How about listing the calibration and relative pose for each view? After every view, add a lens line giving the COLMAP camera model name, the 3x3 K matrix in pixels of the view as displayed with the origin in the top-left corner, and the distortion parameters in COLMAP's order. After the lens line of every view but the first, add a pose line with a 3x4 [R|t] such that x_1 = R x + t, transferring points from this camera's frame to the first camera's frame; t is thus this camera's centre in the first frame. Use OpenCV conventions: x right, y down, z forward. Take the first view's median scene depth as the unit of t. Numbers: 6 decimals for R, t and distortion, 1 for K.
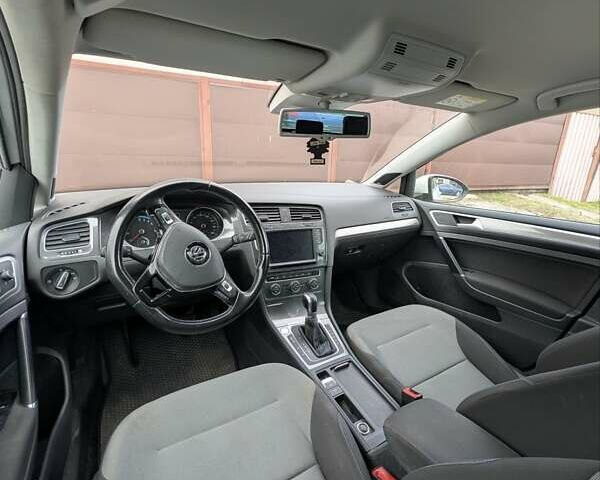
lens RADIAL K [[306.9, 0, 300.0], [0, 306.9, 240.0], [0, 0, 1]] dist [0.001191, 0.000377]
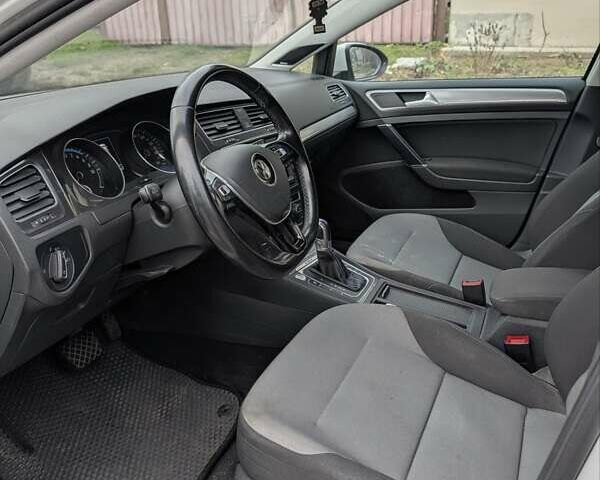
lens RADIAL K [[581.2, 0, 310.2], [0, 581.2, 240.4], [0, 0, 1]] dist [0.041164, -0.001471]
pose [[0.803340, -0.258027, 0.536718, -0.666548], [0.210524, 0.966112, 0.149354, 0.014883], [-0.557067, -0.006991, 0.830438, -0.119893]]
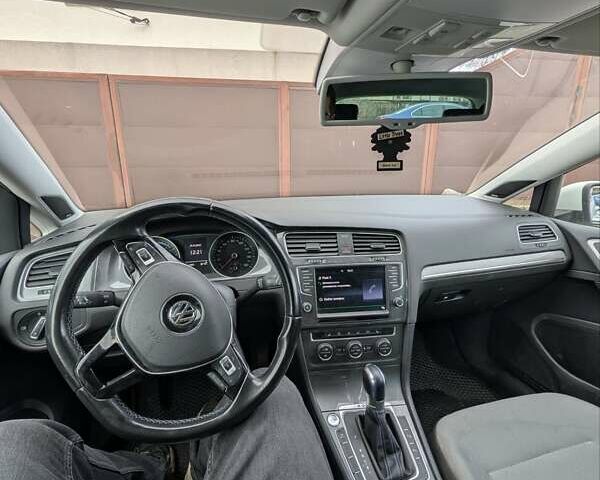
lens RADIAL K [[306.9, 0, 300.0], [0, 306.9, 240.0], [0, 0, 1]] dist [0.001191, 0.000377]
pose [[0.957313, 0.034970, -0.286930, 0.053131], [-0.043008, 0.998838, -0.021758, -0.069996], [0.285836, 0.033169, 0.957704, 0.296240]]
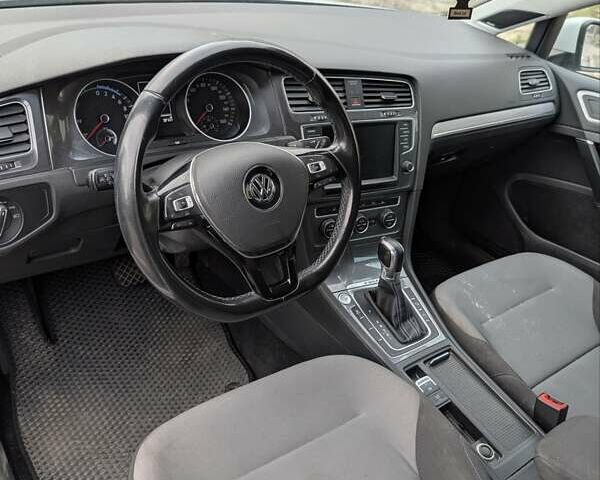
lens RADIAL K [[578.2, 0, 305.4], [0, 578.2, 239.2], [0, 0, 1]] dist [0.006690, -0.000666]
pose [[0.988385, 0.040353, 0.146513, -0.268709], [-0.079608, 0.958719, 0.272986, -0.105821], [-0.129449, -0.281479, 0.950796, -0.023148]]
